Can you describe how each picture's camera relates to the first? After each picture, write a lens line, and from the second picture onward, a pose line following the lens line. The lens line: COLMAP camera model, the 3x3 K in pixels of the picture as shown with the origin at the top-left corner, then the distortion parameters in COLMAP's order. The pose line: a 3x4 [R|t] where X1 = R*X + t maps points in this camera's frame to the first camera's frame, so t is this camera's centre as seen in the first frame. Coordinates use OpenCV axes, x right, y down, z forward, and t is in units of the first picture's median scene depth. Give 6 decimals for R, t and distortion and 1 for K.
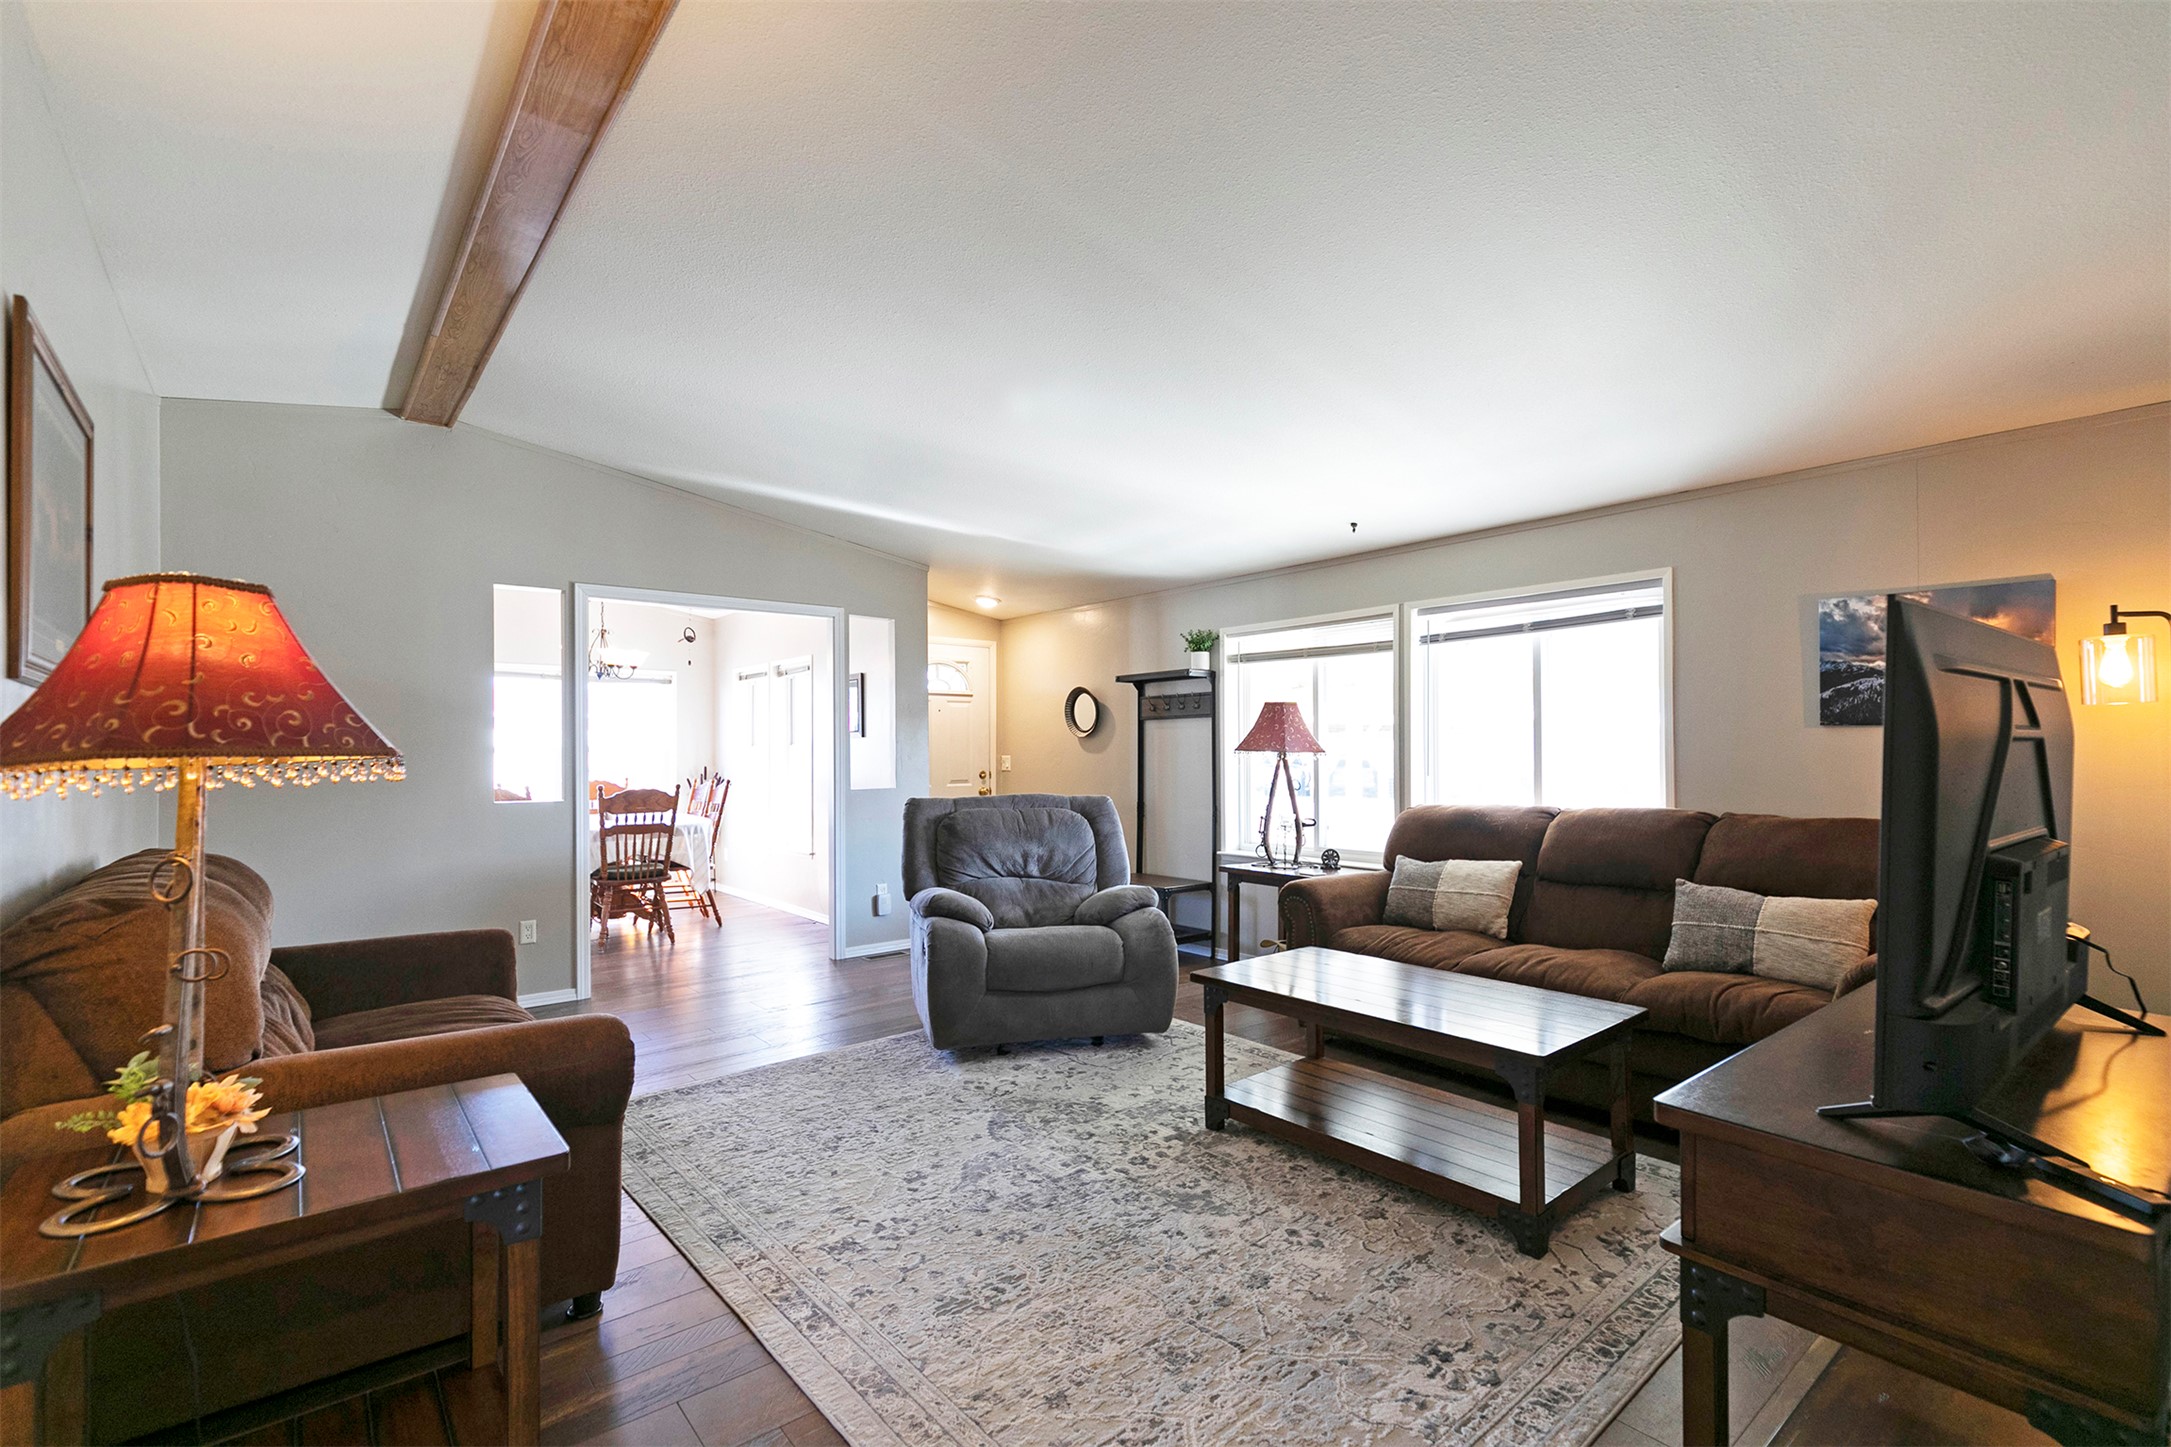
lens RADIAL K [[981.3, 0, 1094.4], [0, 981.3, 736.0], [0, 0, 1]] dist [0.014527, -0.003021]
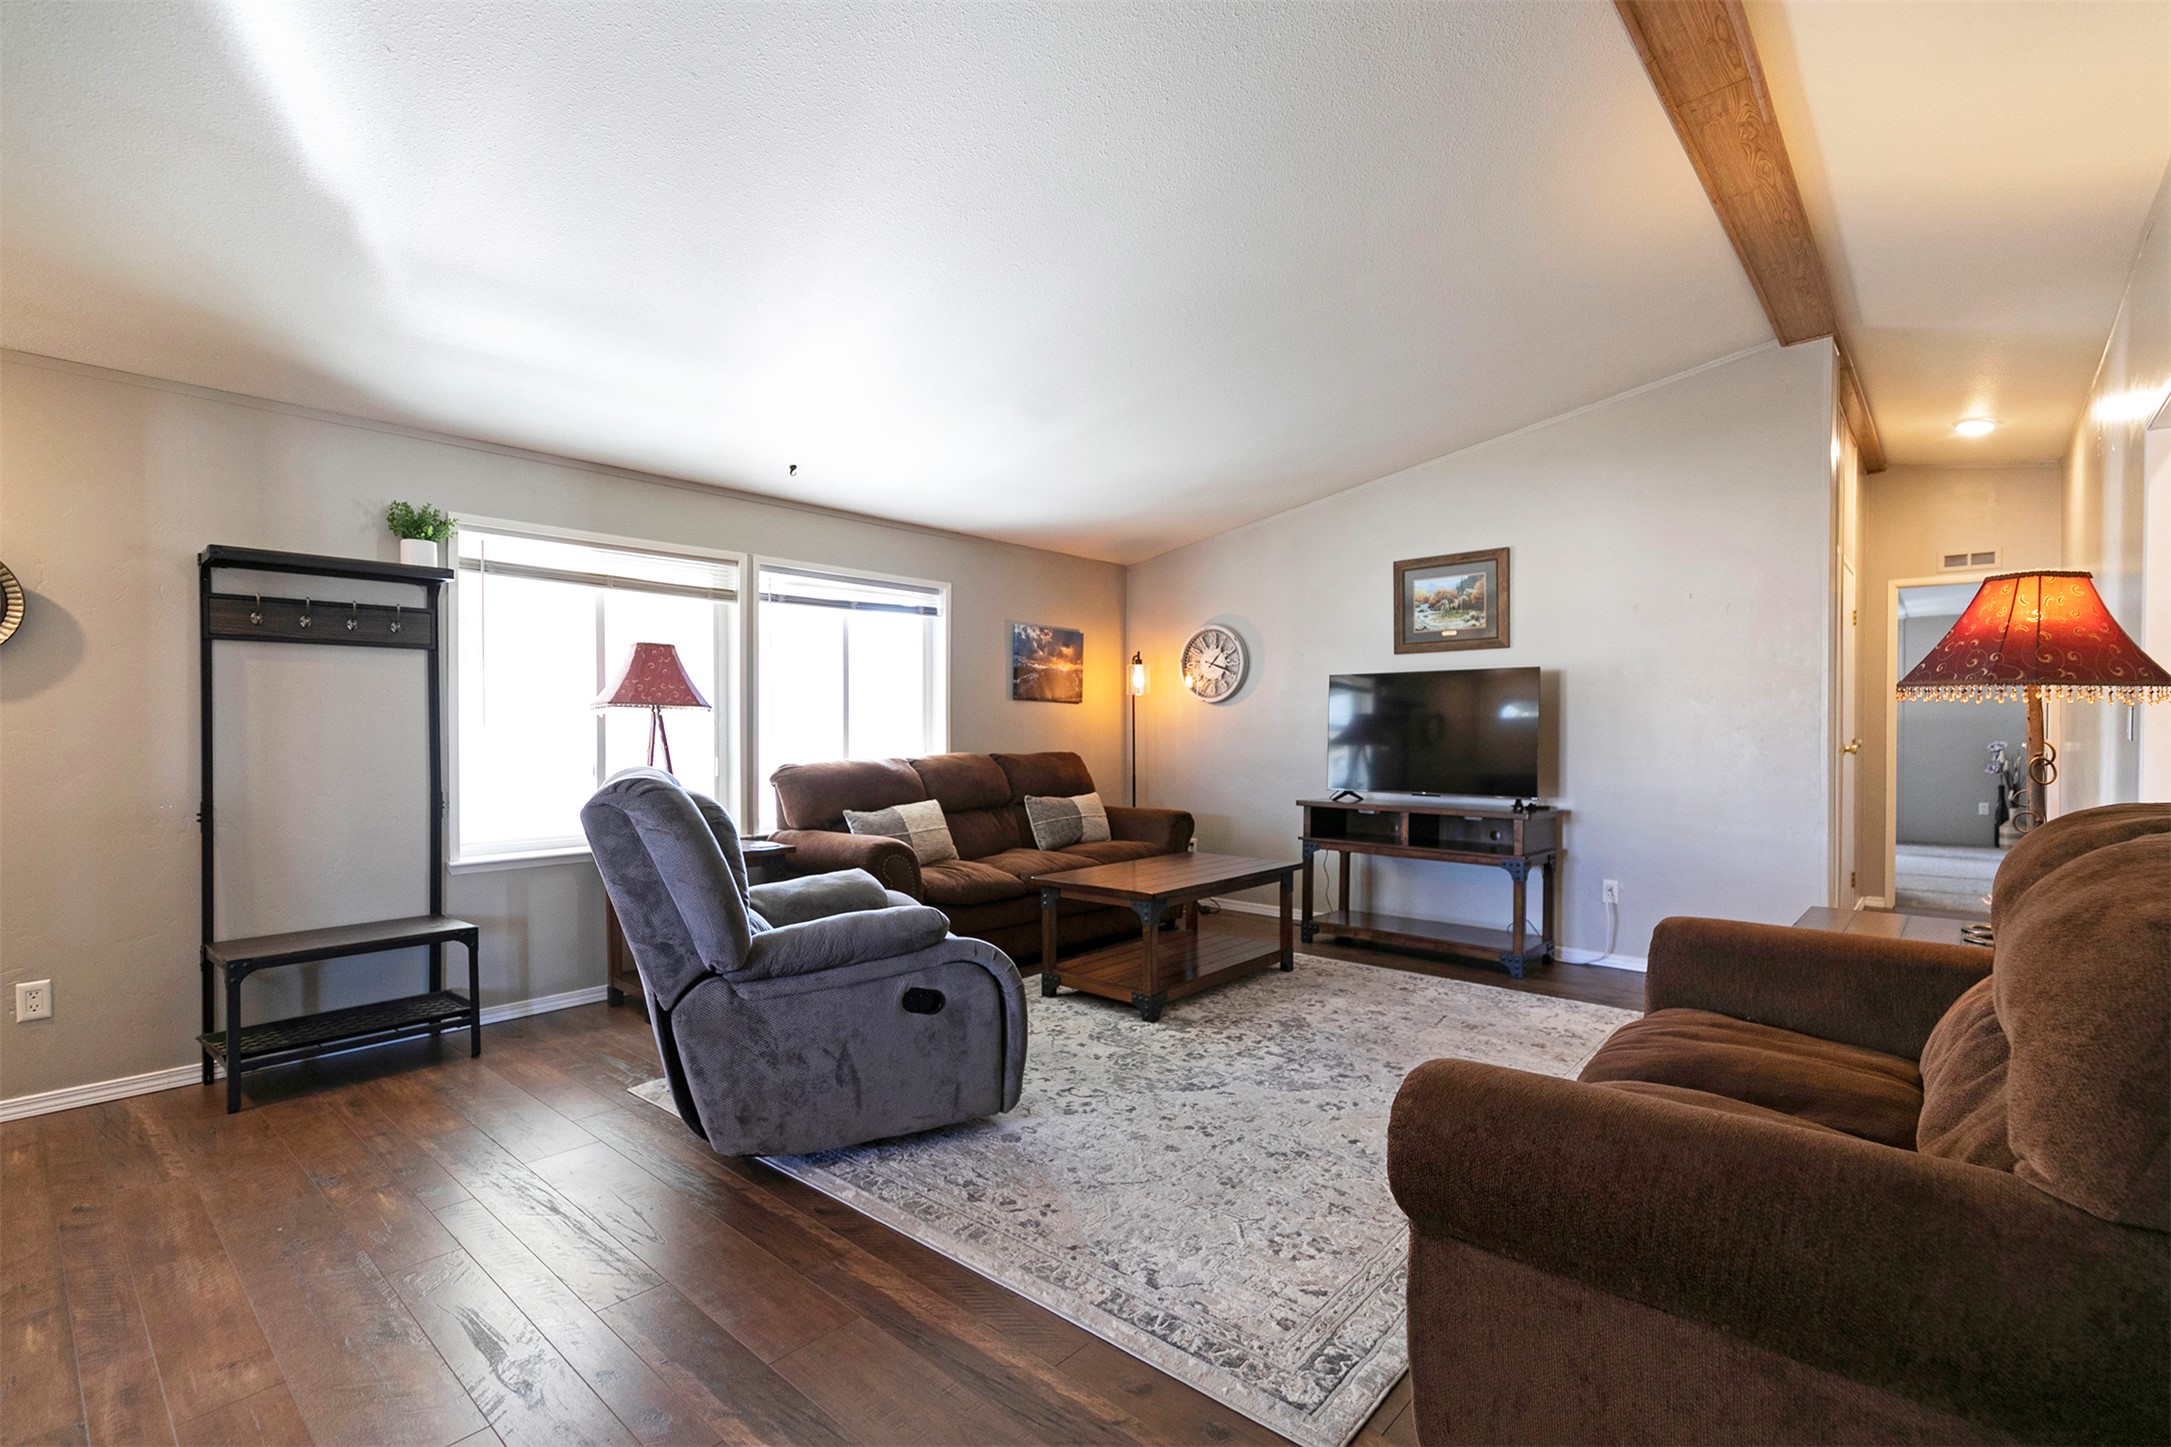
lens RADIAL K [[981.3, 0, 1088.3], [0, 981.3, 738.3], [0, 0, 1]] dist [0.014527, -0.003021]
pose [[-0.148673, 0.000609, 0.988886, -0.925083], [-0.008496, 0.999962, -0.001893, 0.057156], [-0.988850, -0.008683, -0.148663, 1.125994]]
